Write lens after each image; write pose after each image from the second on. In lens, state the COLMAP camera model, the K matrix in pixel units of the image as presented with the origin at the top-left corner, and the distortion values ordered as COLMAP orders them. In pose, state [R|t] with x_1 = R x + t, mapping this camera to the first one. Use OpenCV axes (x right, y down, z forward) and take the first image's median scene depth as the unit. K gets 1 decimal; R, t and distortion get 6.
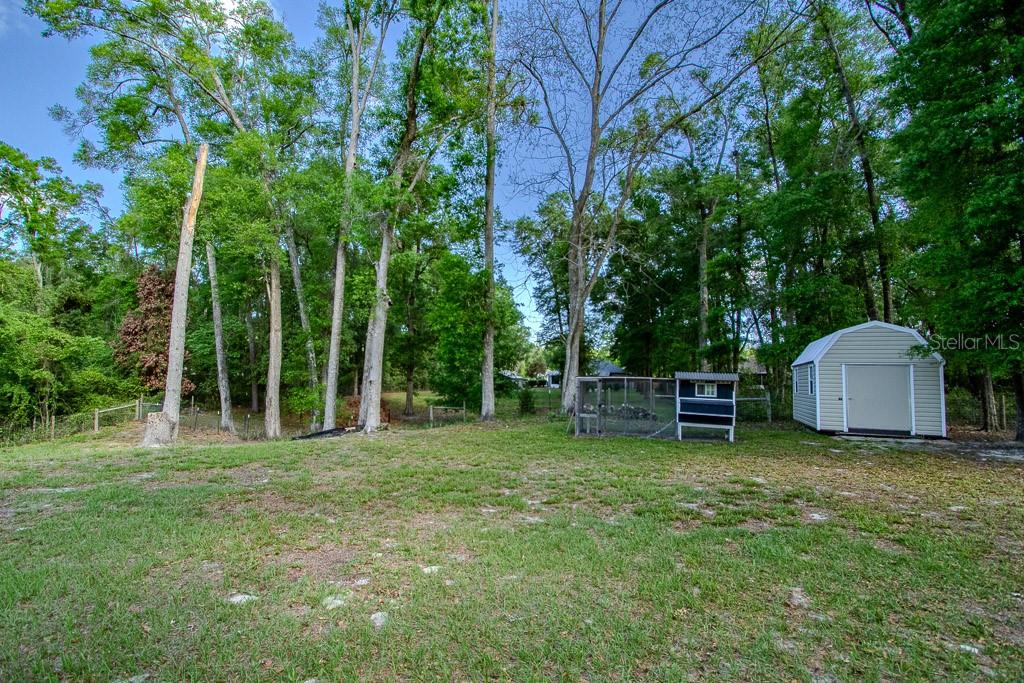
lens RADIAL K [[471.9, 0, 506.7], [0, 471.9, 345.1], [0, 0, 1]] dist [-0.013923, 0.001208]
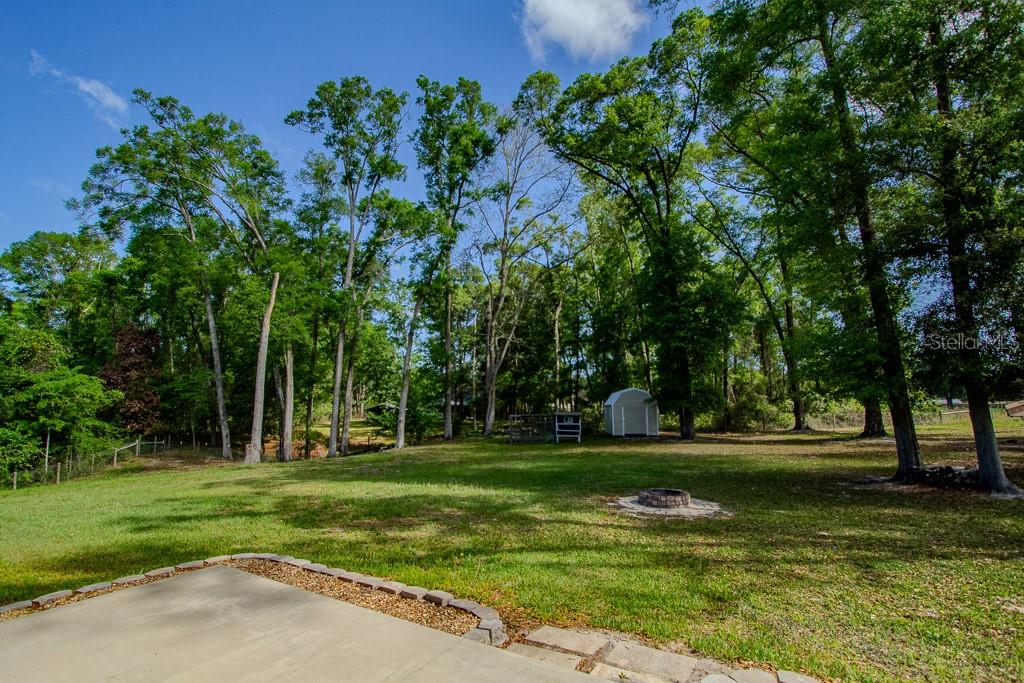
lens RADIAL K [[471.9, 0, 506.7], [0, 471.9, 345.1], [0, 0, 1]] dist [-0.013923, 0.001208]
pose [[0.945117, 0.018020, 0.326234, -0.508119], [0.000898, 0.998331, -0.057745, -0.110369], [-0.326730, 0.054869, 0.943524, -0.889497]]
